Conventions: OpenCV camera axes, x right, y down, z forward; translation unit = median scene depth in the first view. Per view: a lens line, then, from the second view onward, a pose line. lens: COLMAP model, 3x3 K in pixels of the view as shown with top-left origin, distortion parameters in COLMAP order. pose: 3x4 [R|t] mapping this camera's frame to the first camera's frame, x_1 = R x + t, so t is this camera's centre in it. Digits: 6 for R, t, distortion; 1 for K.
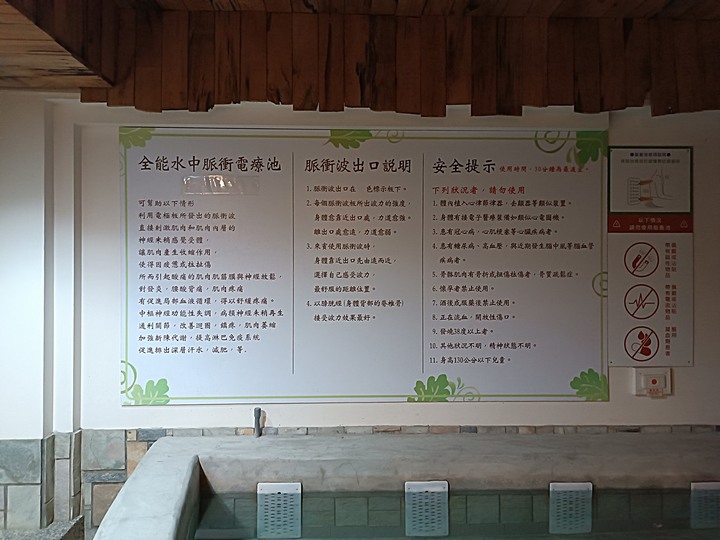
lens RADIAL K [[500.1, 0, 359.4], [0, 500.1, 271.6], [0, 0, 1]] dist [0.025904, -0.003103]
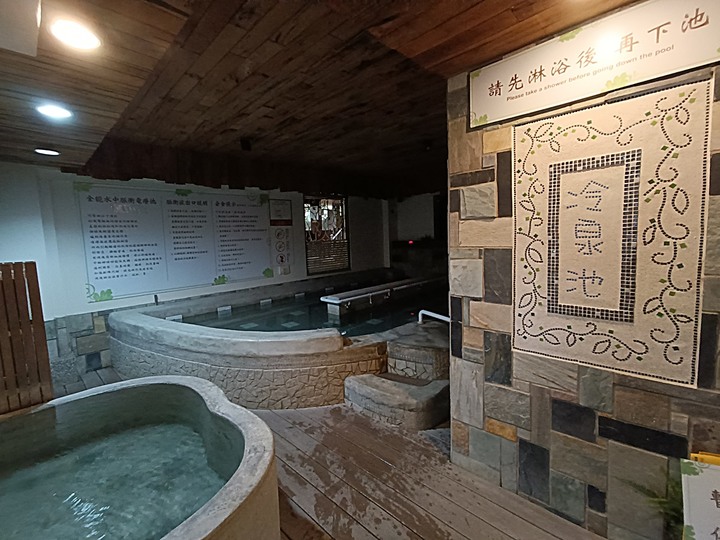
lens RADIAL K [[322.6, 0, 359.8], [0, 322.6, 267.1], [0, 0, 1]] dist [0.001101, 0.000199]
pose [[0.711249, -0.099376, 0.695880, -0.603658], [0.029214, 0.993280, 0.111988, -0.030889], [-0.702333, -0.059322, 0.709373, -0.950818]]
